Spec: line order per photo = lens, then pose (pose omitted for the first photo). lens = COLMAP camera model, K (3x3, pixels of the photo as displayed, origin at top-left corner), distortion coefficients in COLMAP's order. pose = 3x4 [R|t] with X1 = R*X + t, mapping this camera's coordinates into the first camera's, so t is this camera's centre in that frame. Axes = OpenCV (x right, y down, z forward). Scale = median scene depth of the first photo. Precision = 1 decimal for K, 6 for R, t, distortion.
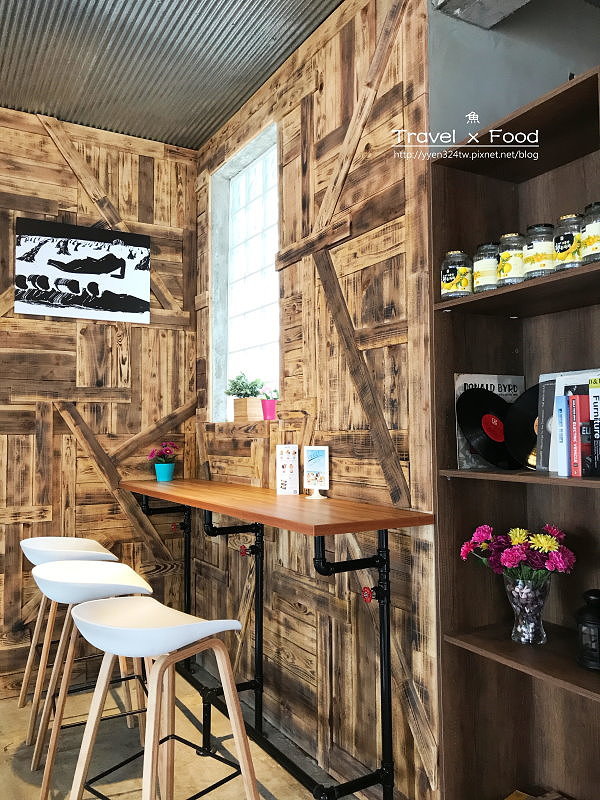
lens RADIAL K [[651.3, 0, 305.0], [0, 651.3, 400.0], [0, 0, 1]] dist [0.042331, -0.049993]
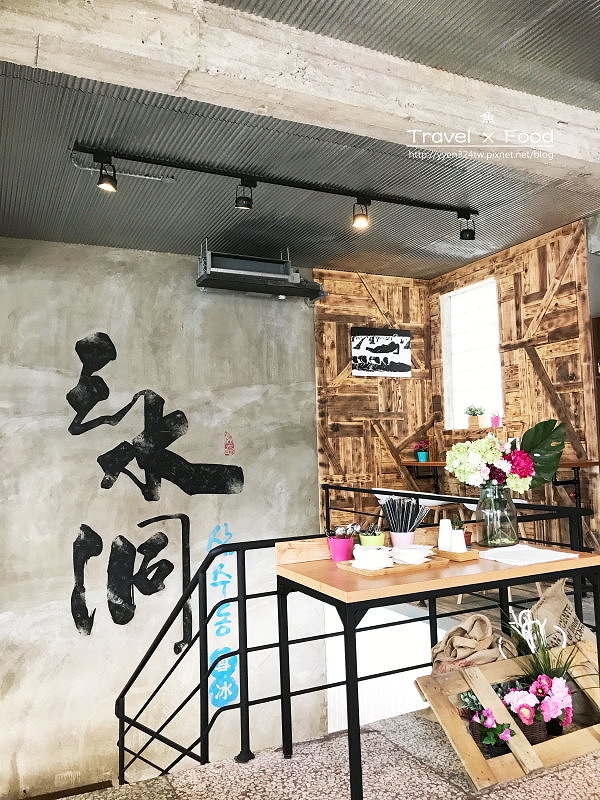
lens RADIAL K [[651.3, 0, 291.9], [0, 651.3, 400.1], [0, 0, 1]] dist [0.042331, -0.049993]
pose [[0.993899, -0.024785, -0.107478, -0.415394], [0.021756, 0.999335, -0.029260, -0.005287], [0.108131, 0.026743, 0.993777, -0.966682]]
